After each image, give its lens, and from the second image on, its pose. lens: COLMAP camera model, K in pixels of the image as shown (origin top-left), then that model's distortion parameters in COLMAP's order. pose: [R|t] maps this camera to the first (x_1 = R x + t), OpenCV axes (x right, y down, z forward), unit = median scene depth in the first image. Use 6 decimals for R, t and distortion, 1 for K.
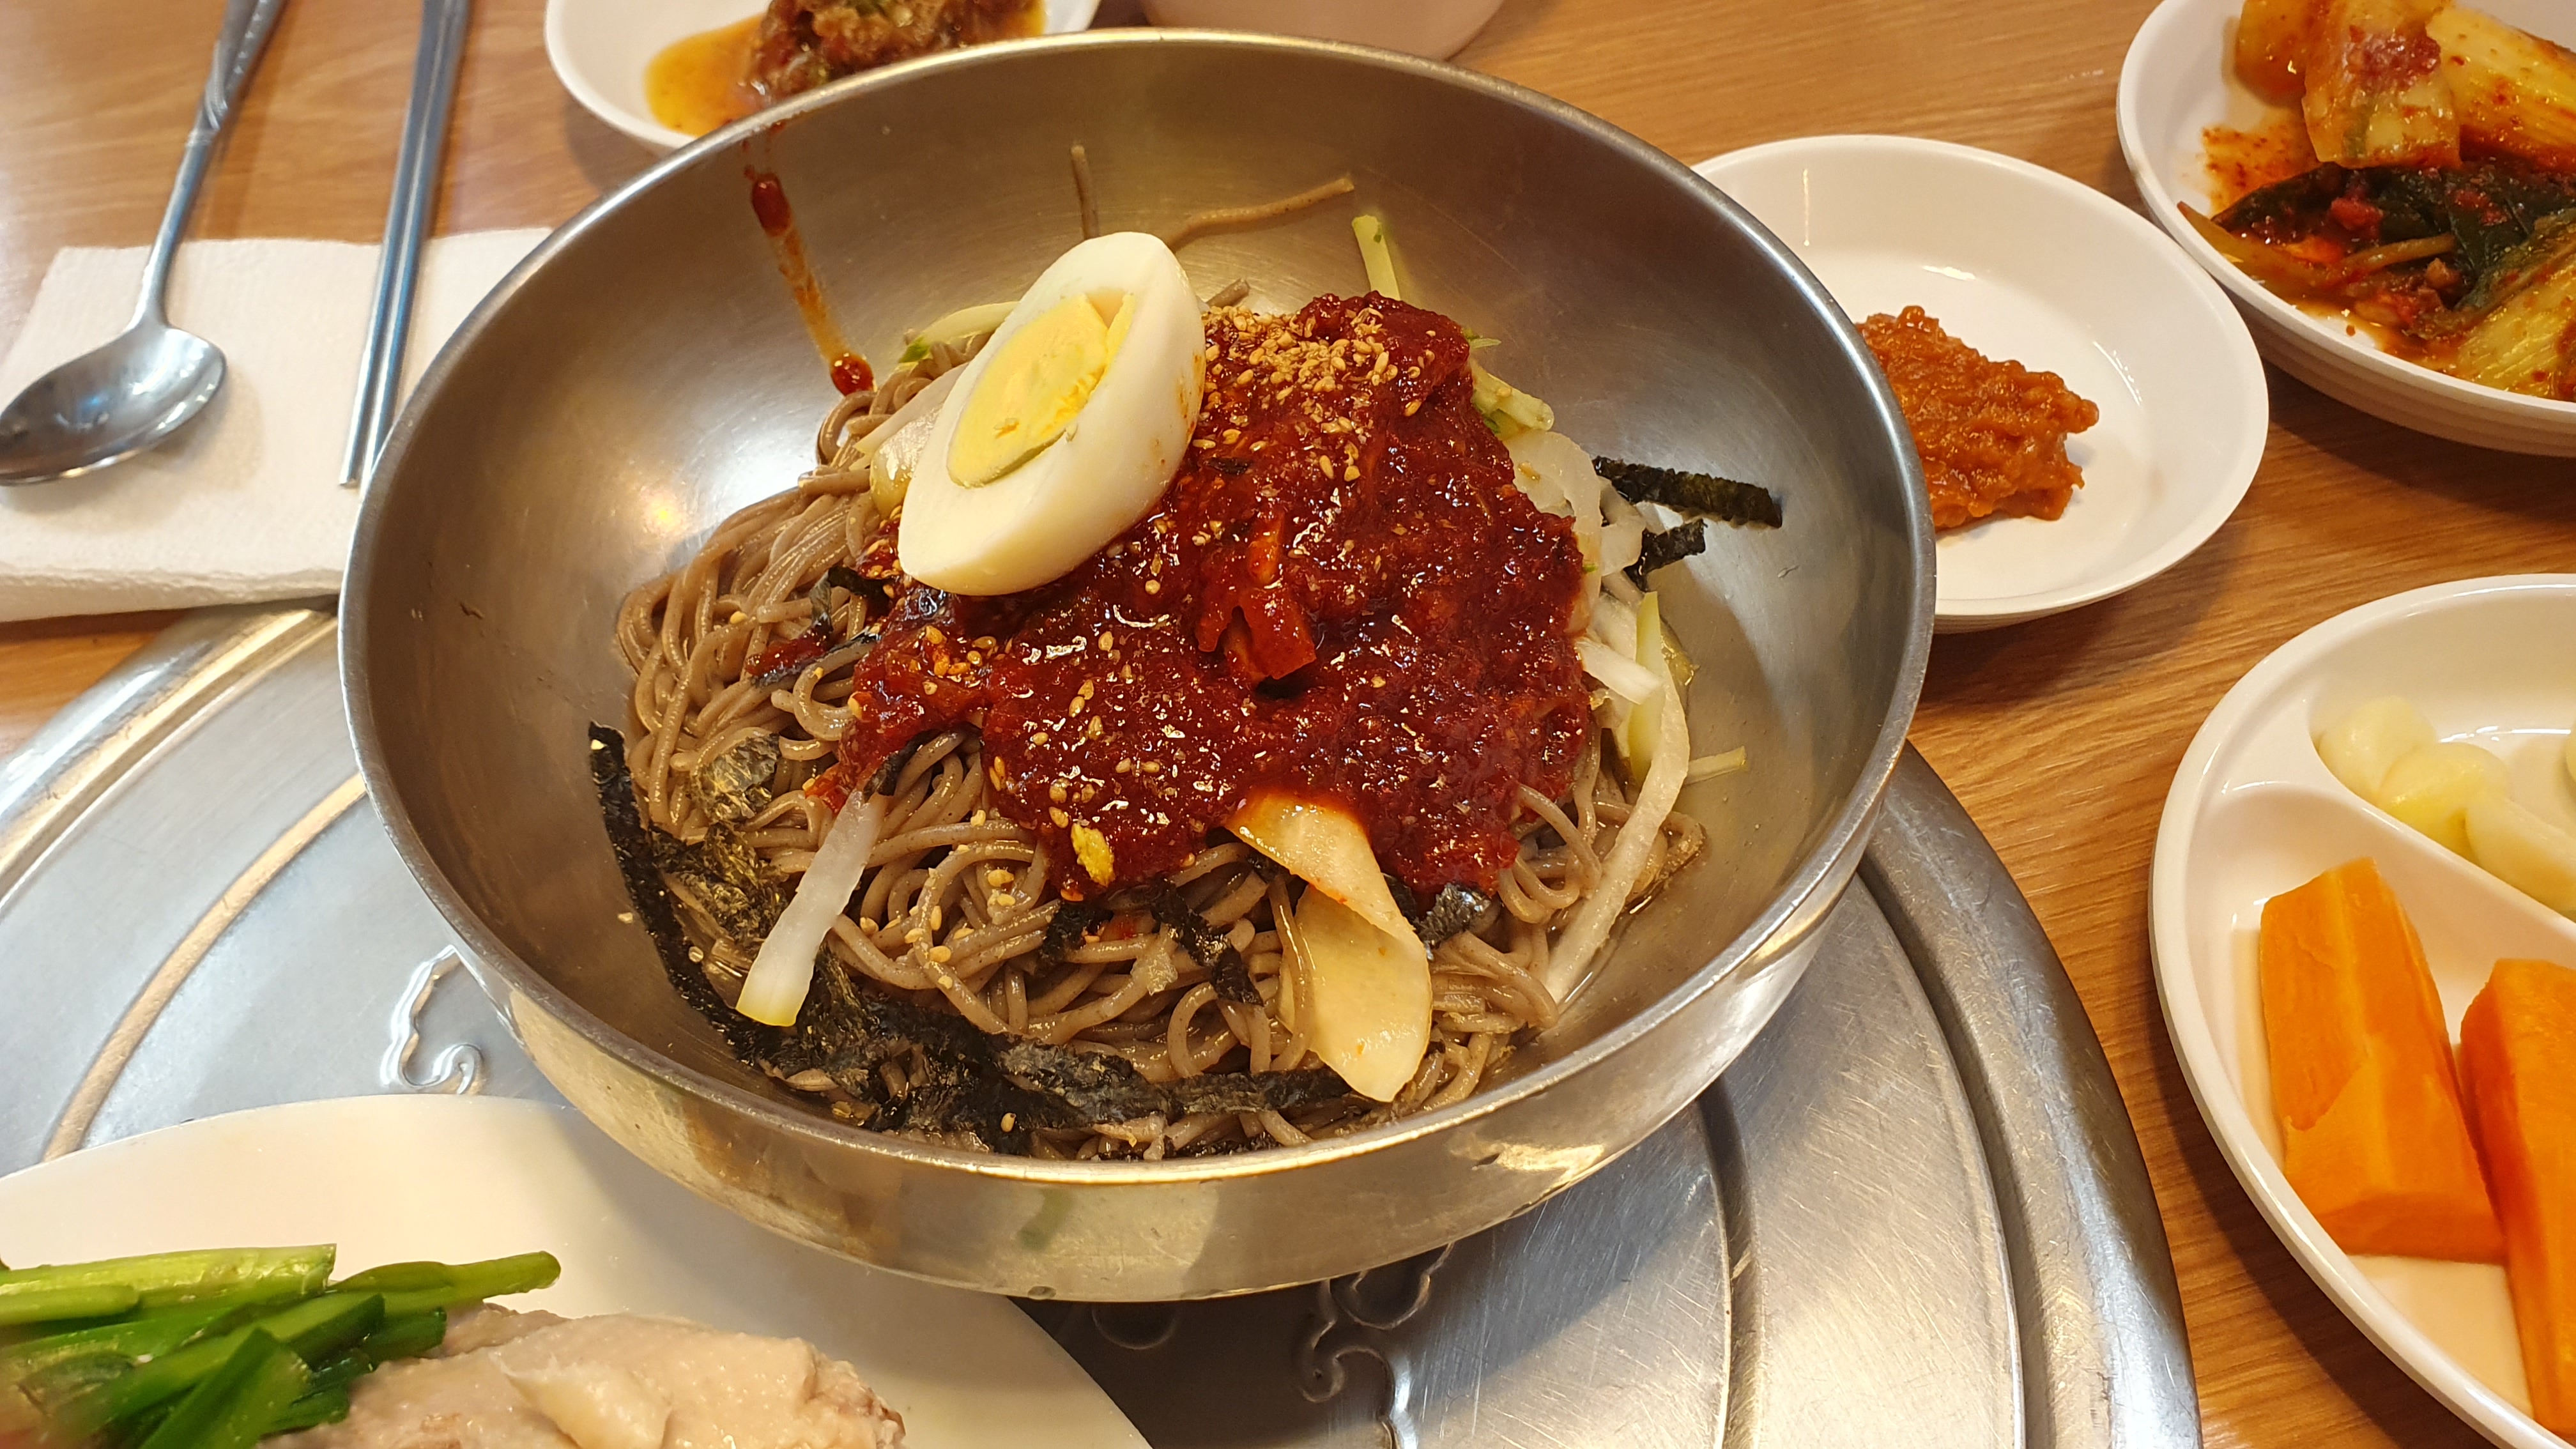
lens RADIAL K [[2065.1, 0, 1288.0], [0, 2065.1, 724.5], [0, 0, 1]] dist [0.085005, -0.130944]
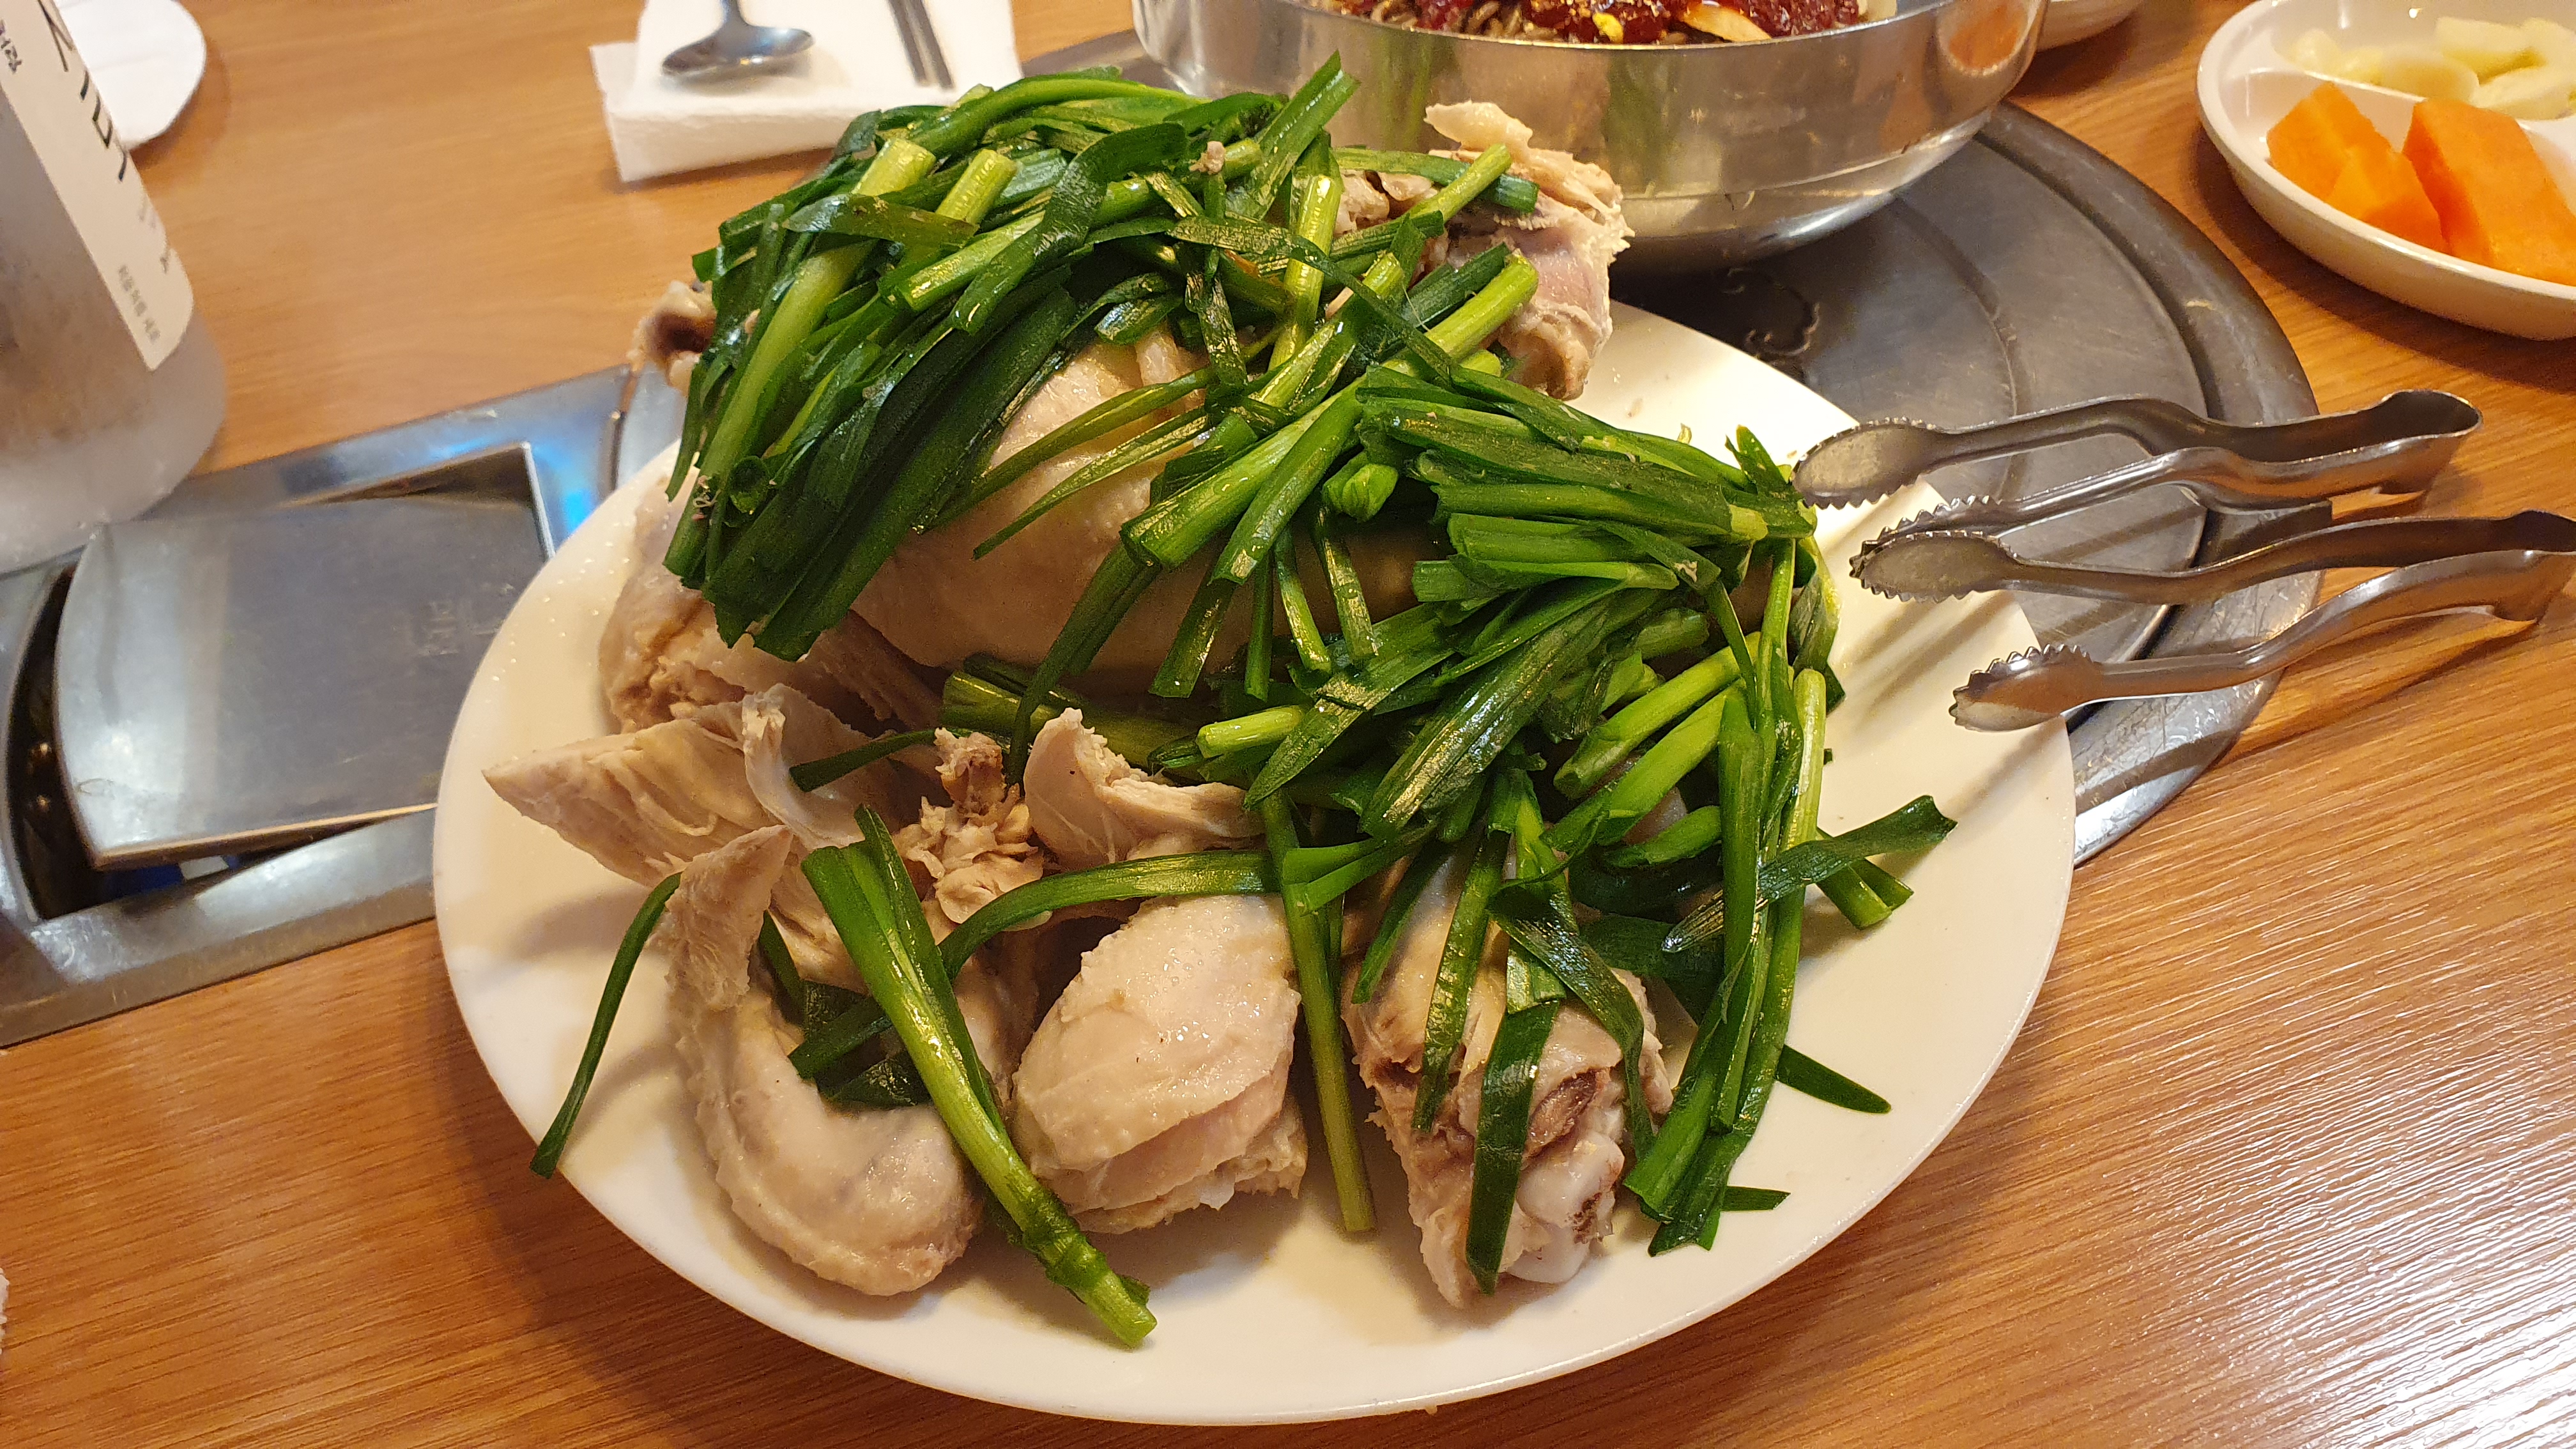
lens RADIAL K [[2065.1, 0, 1288.0], [0, 2065.1, 724.5], [0, 0, 1]] dist [0.085005, -0.130944]
pose [[0.990394, -0.098042, 0.097504, -0.549320], [0.112543, 0.981247, -0.156486, 0.814060], [-0.080333, 0.165956, 0.982856, -0.497573]]
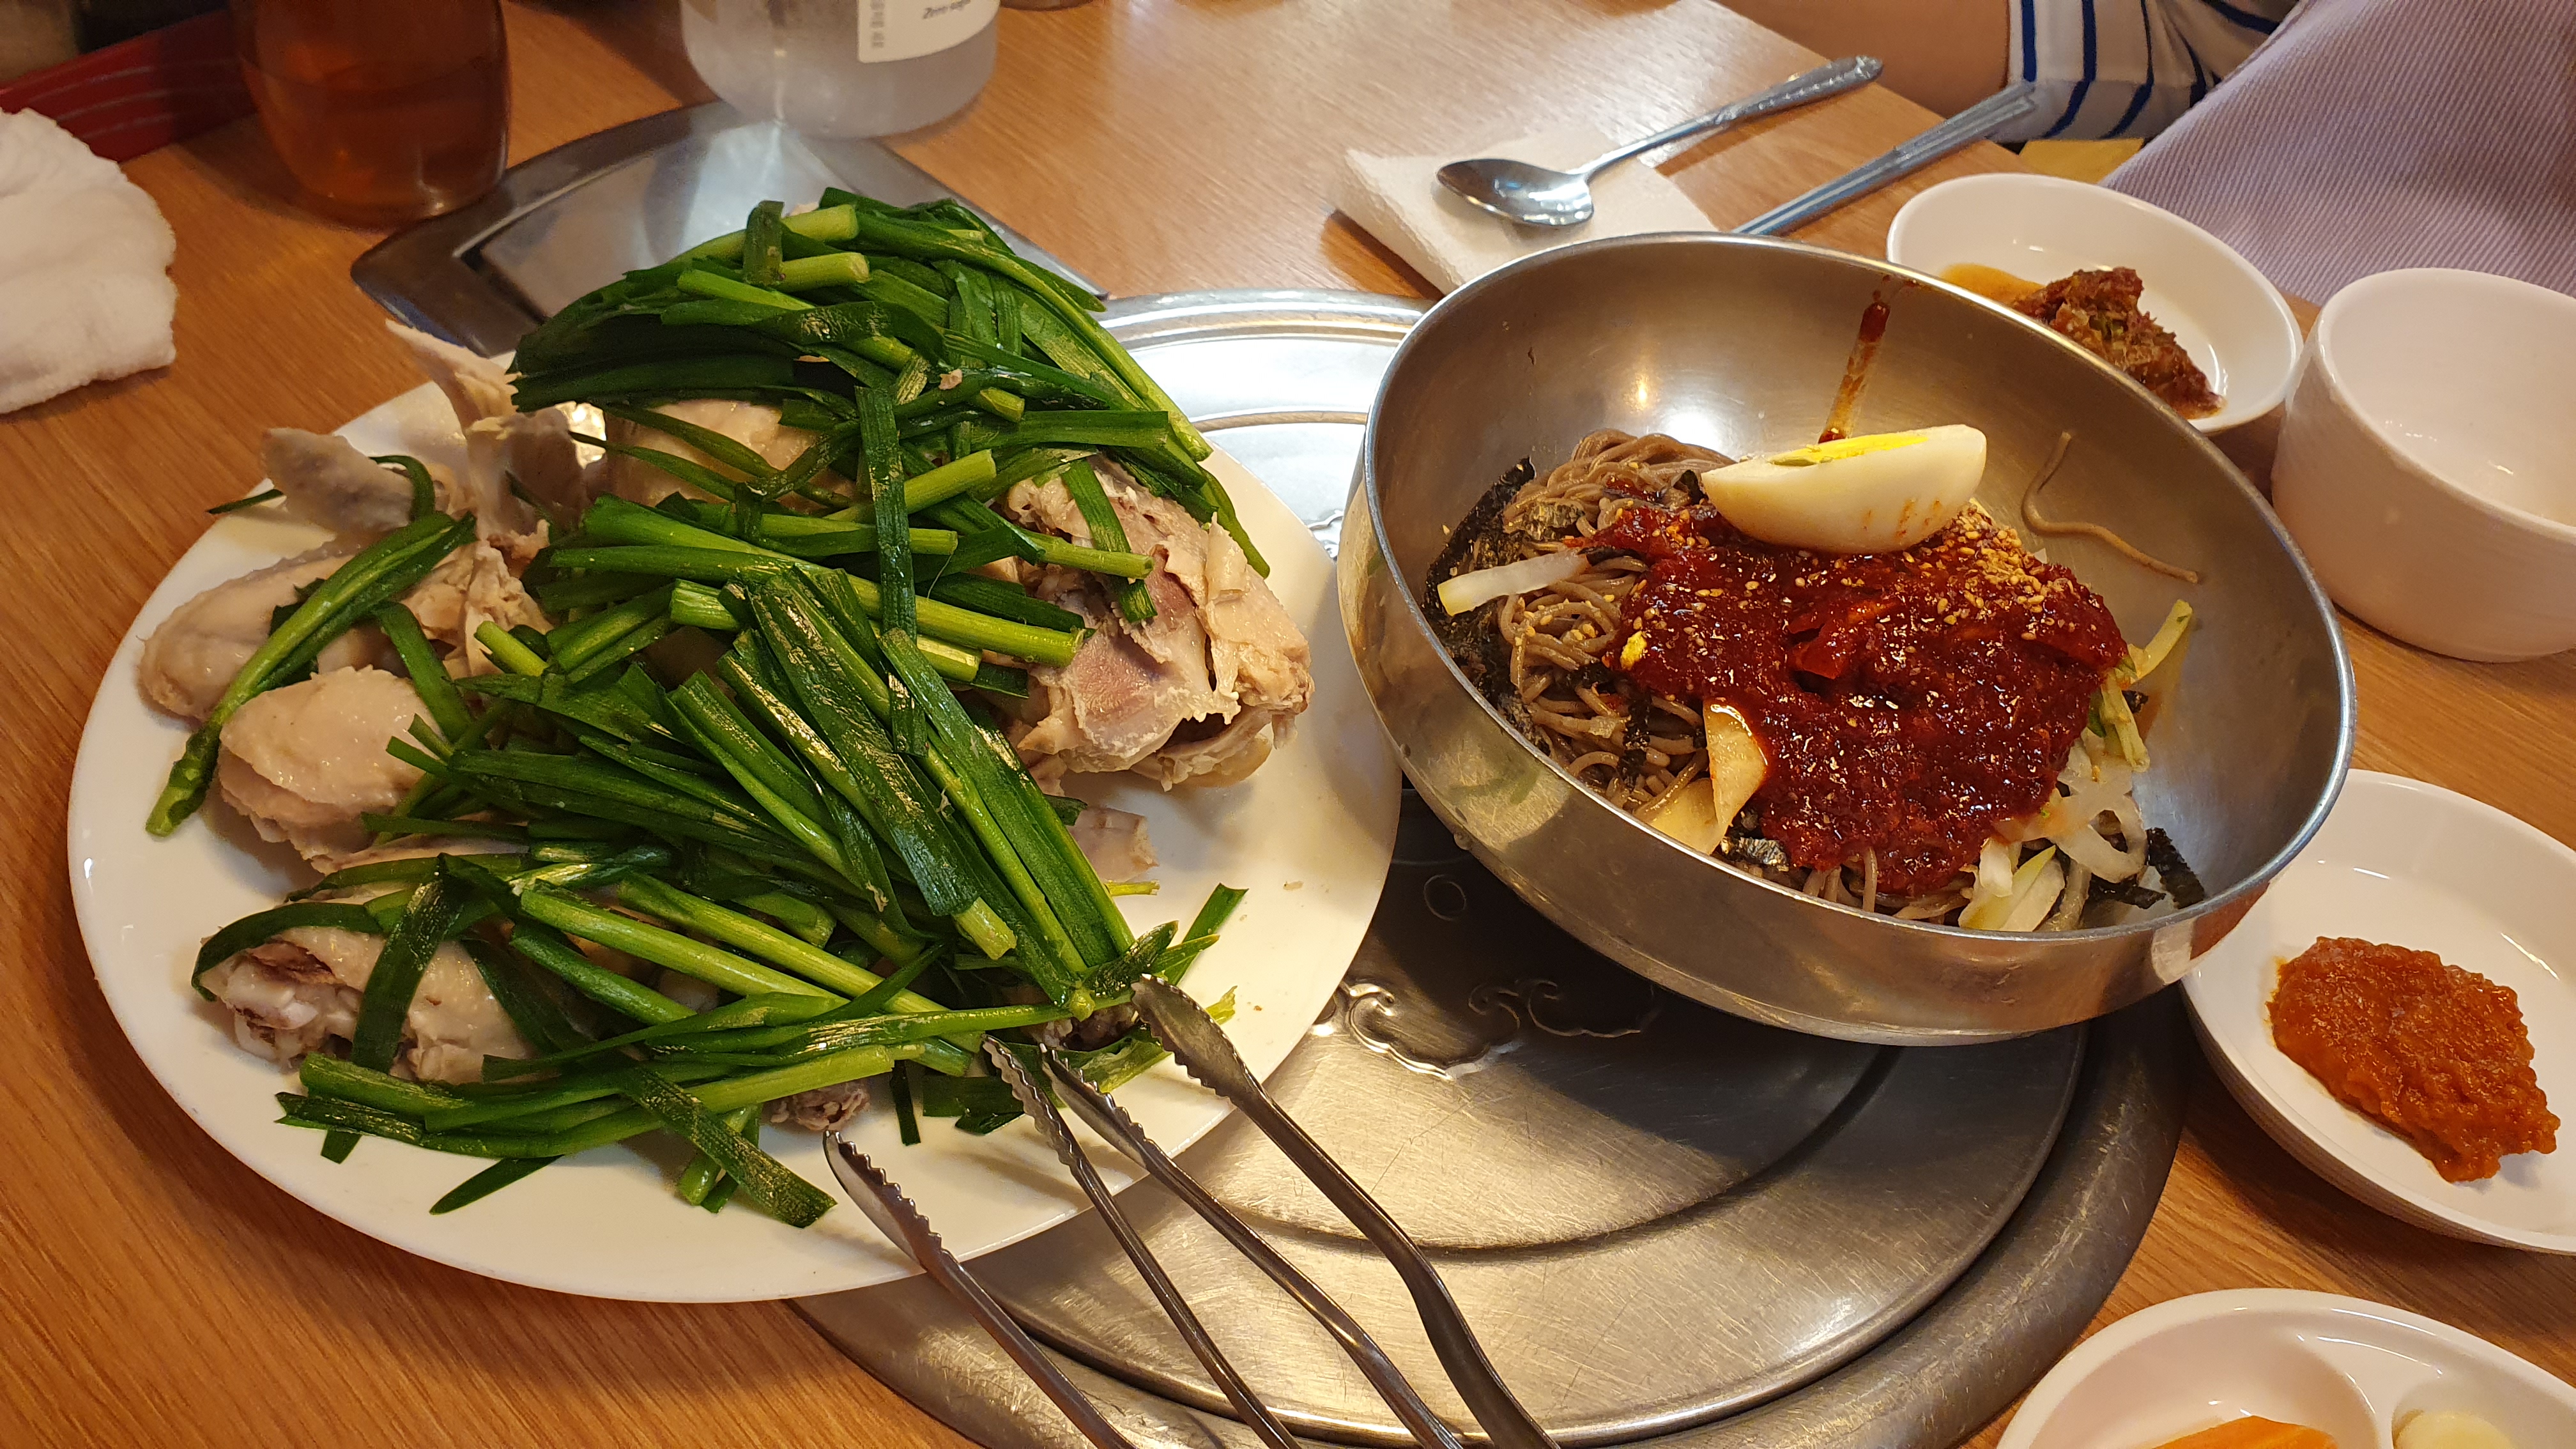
lens RADIAL K [[2065.1, 0, 1288.0], [0, 2065.1, 724.5], [0, 0, 1]] dist [0.085005, -0.130944]
pose [[0.543226, 0.679989, -0.492464, 0.572994], [-0.743649, 0.661967, 0.093734, 0.144982], [0.389733, 0.315301, 0.865271, -0.461204]]
